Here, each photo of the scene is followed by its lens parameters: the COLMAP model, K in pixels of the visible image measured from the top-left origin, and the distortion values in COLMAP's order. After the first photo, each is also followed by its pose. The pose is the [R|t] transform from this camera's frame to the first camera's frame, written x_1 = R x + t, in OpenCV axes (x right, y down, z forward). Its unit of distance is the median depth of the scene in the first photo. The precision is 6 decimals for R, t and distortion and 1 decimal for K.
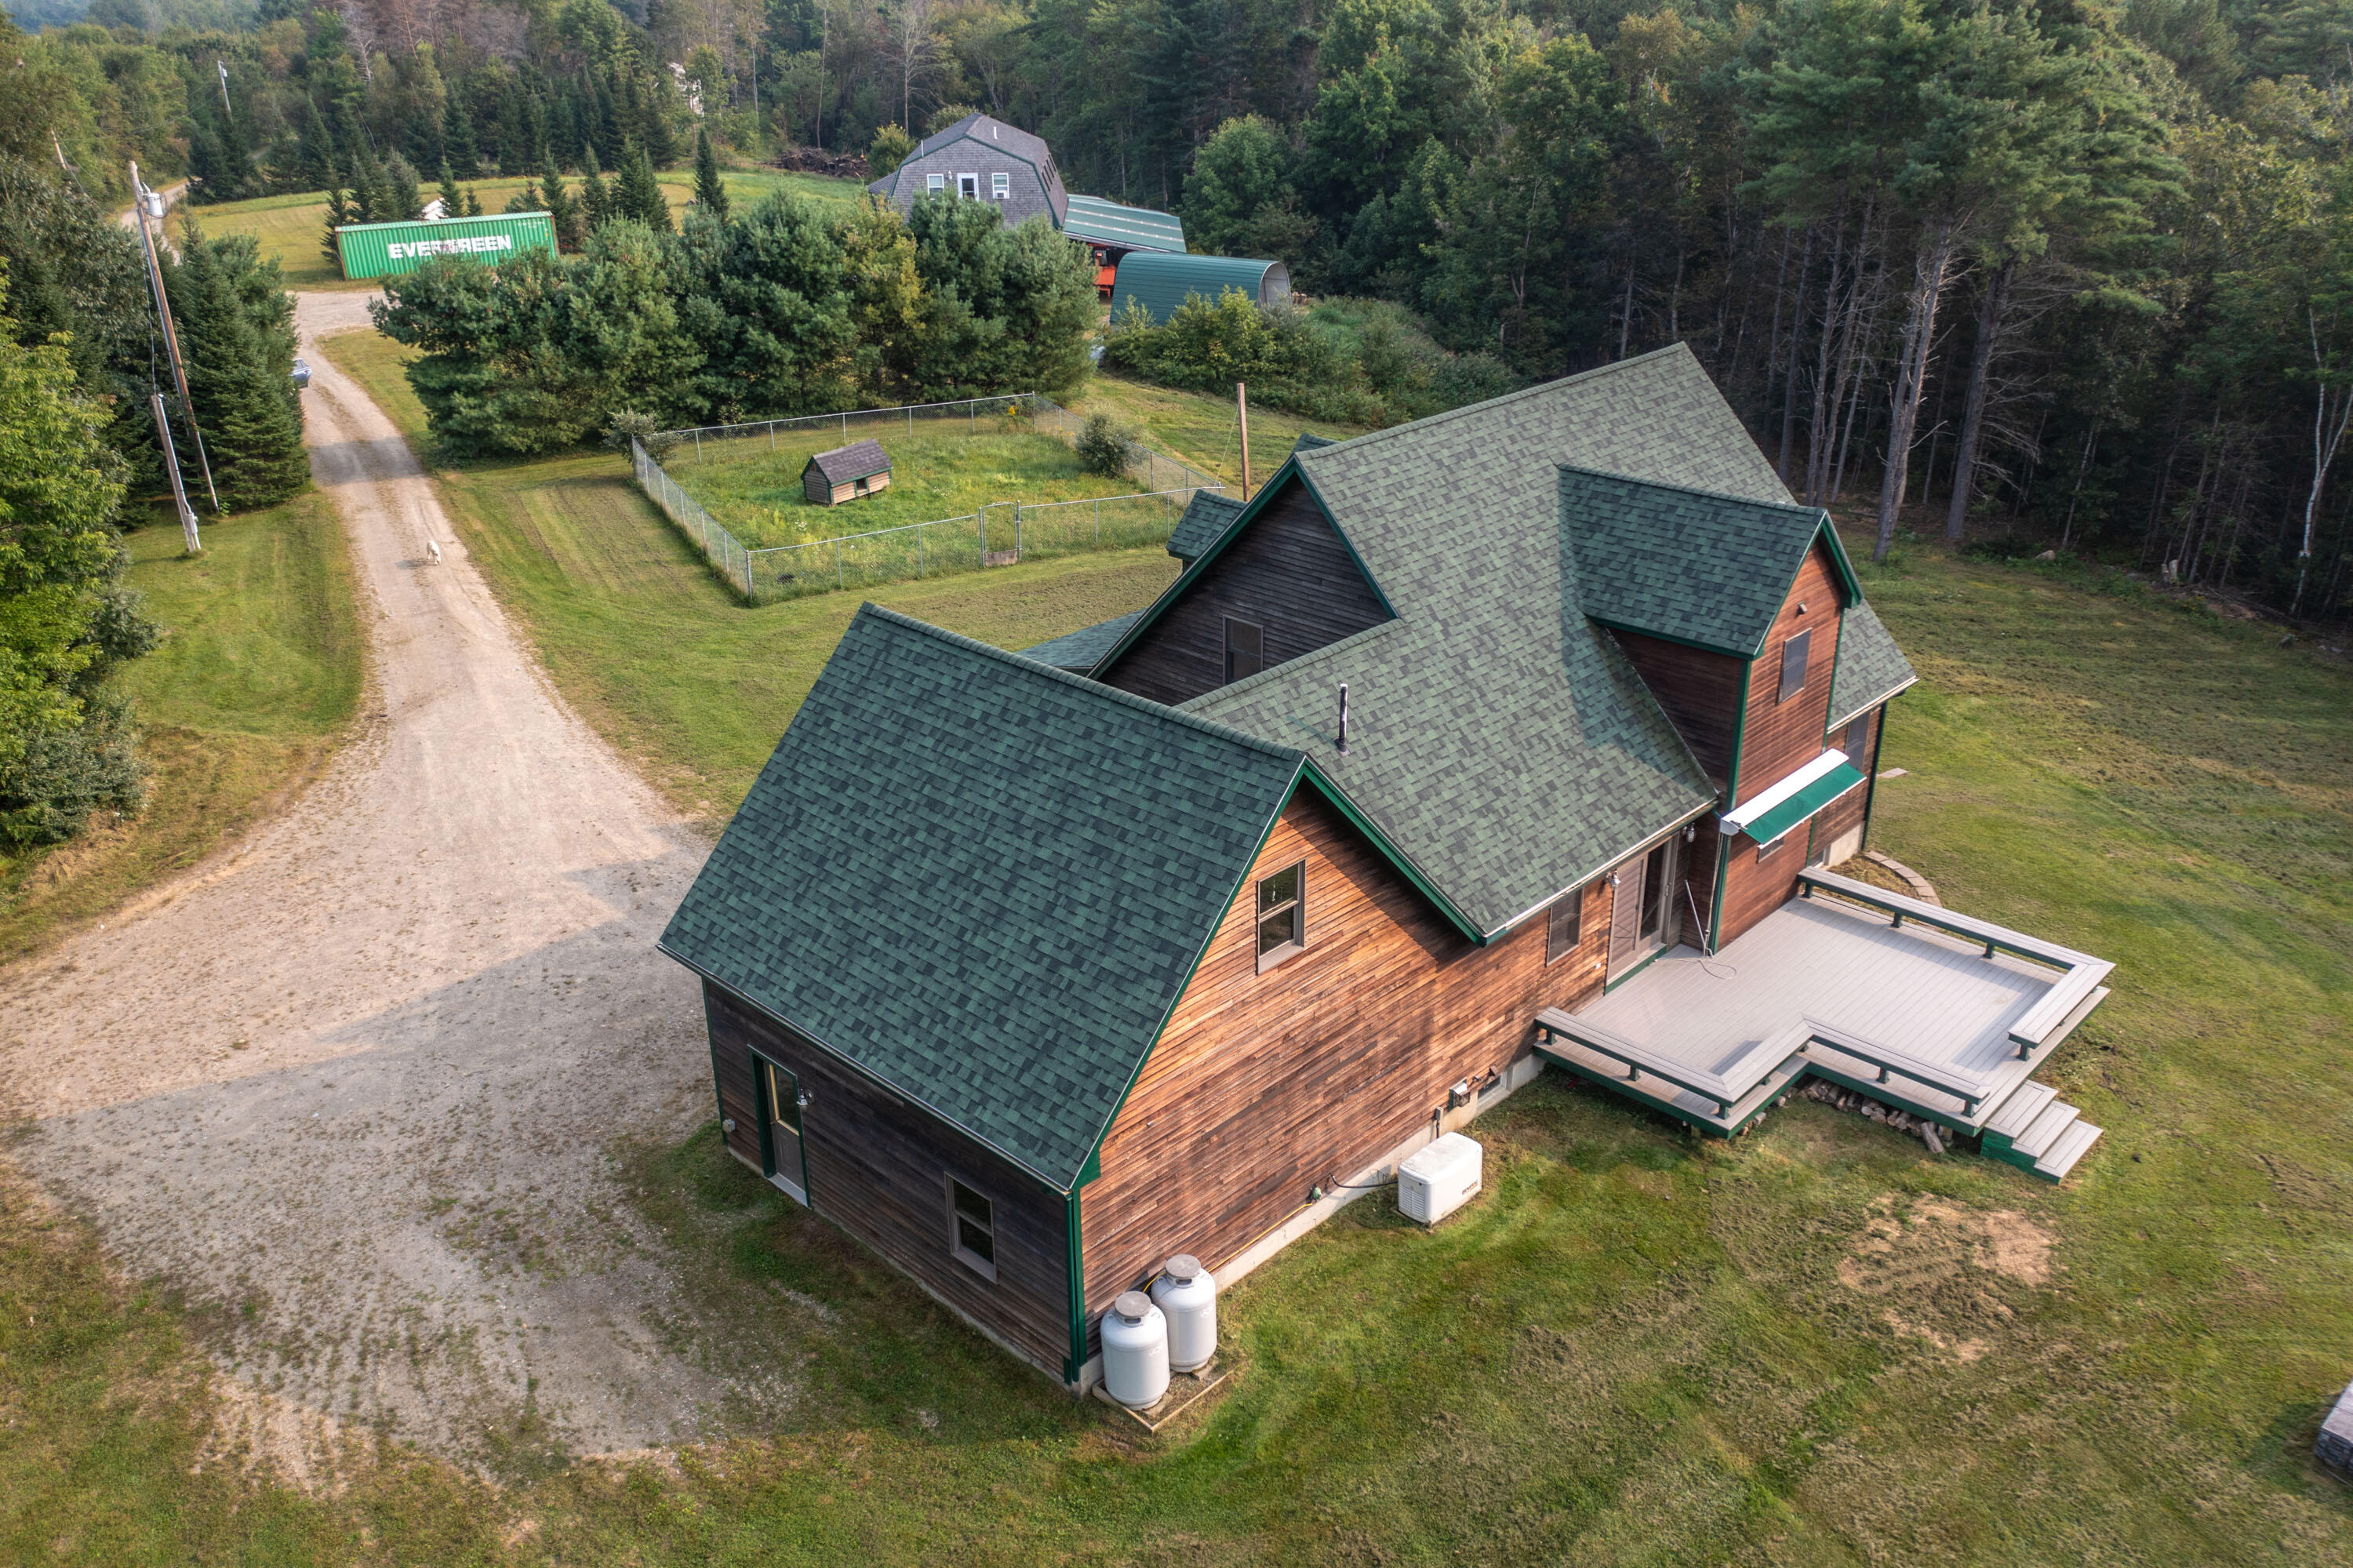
lens RADIAL K [[1828.7, 0, 1069.7], [0, 1828.7, 777.3], [0, 0, 1]] dist [-0.002965, 0.009869]
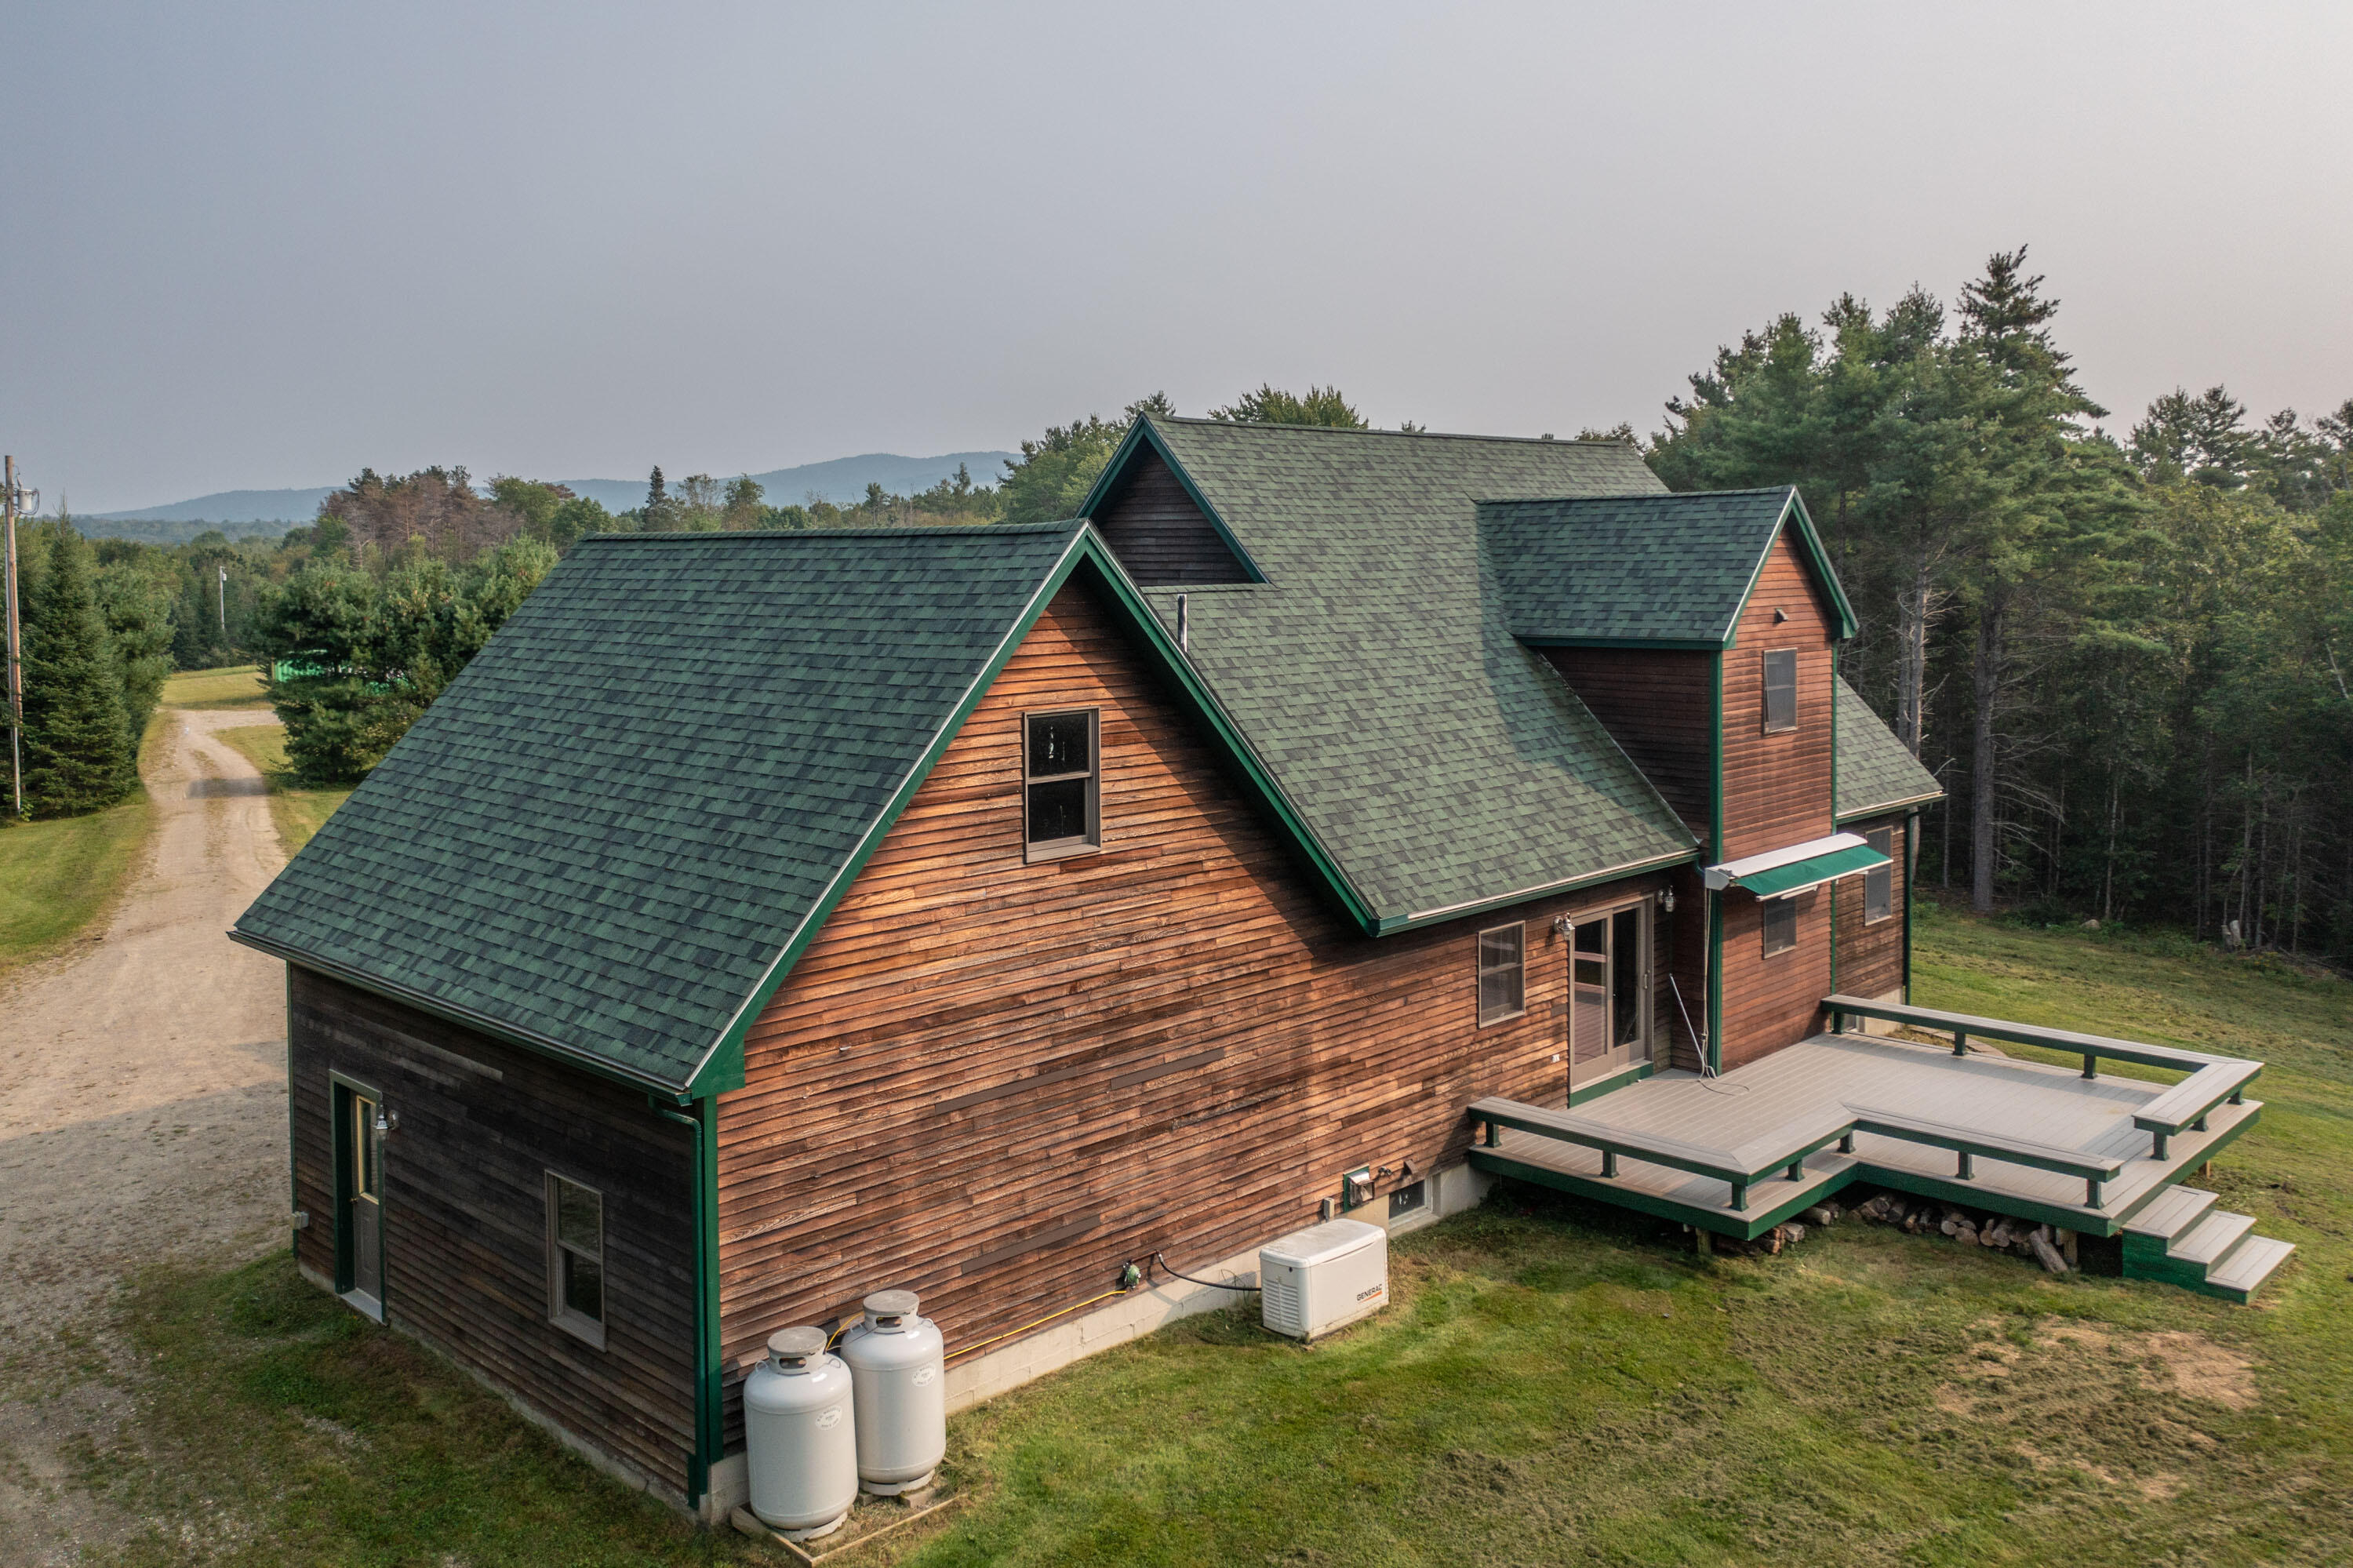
lens RADIAL K [[1908.4, 0, 1082.8], [0, 1908.4, 628.9], [0, 0, 1]] dist [-0.001891, 0.003608]
pose [[0.999694, 0.023892, 0.006423, 0.101309], [-0.019891, 0.930561, -0.365596, 0.248803], [-0.014712, 0.365356, 0.930752, 0.257950]]
